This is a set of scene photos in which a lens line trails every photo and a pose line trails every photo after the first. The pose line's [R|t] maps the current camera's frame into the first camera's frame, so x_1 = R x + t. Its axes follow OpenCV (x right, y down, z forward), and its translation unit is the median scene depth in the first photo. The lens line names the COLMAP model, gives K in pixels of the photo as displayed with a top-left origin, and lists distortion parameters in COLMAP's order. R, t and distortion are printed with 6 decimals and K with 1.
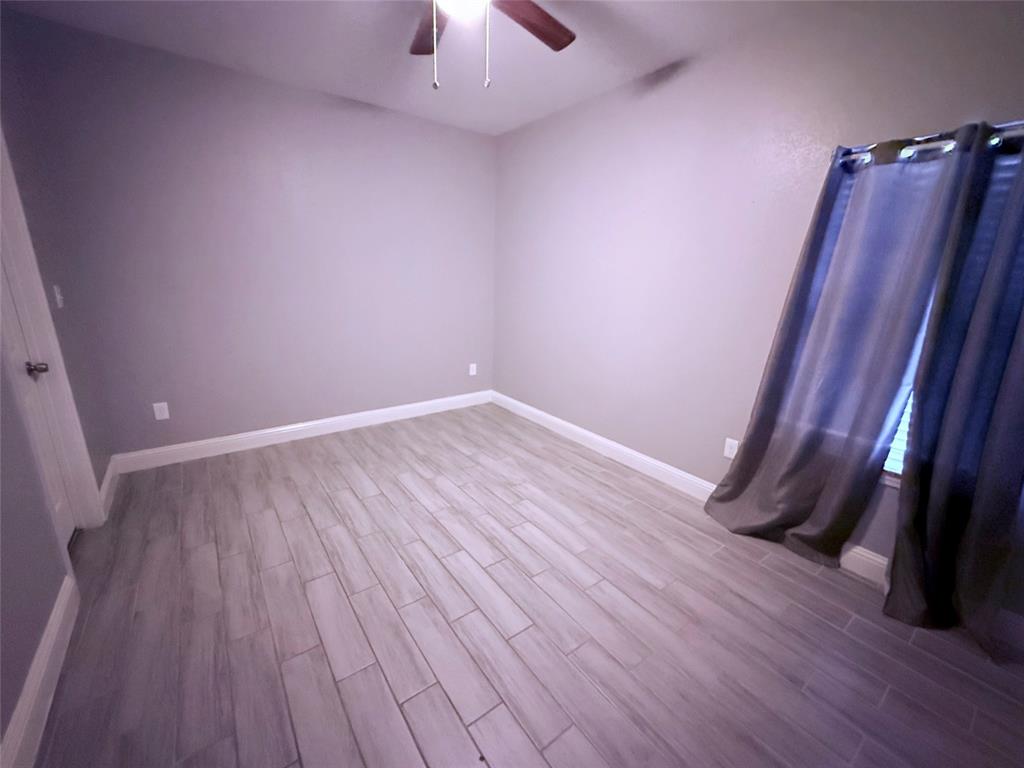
lens RADIAL K [[410.5, 0, 514.5], [0, 410.5, 386.2], [0, 0, 1]] dist [0.002266, -0.001209]
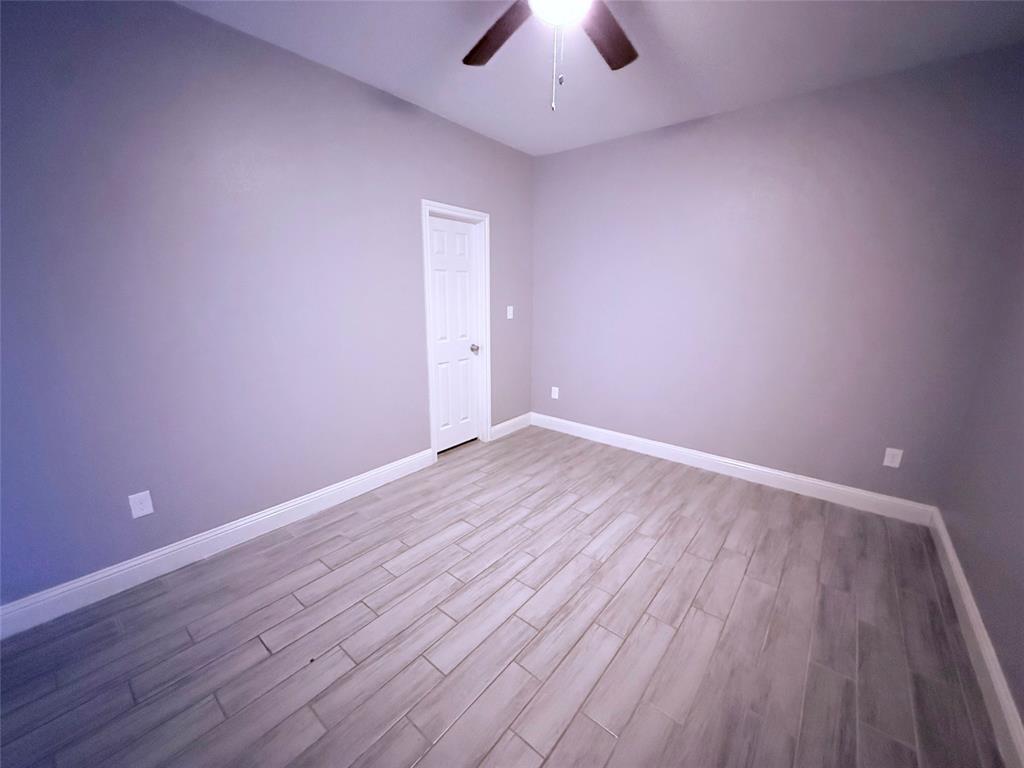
lens RADIAL K [[410.5, 0, 514.7], [0, 410.5, 382.5], [0, 0, 1]] dist [0.002266, -0.001209]
pose [[0.237056, 0.183293, -0.954048, 0.546021], [-0.262840, 0.957516, 0.118650, -0.122091], [0.935264, 0.222635, 0.275162, 0.496224]]
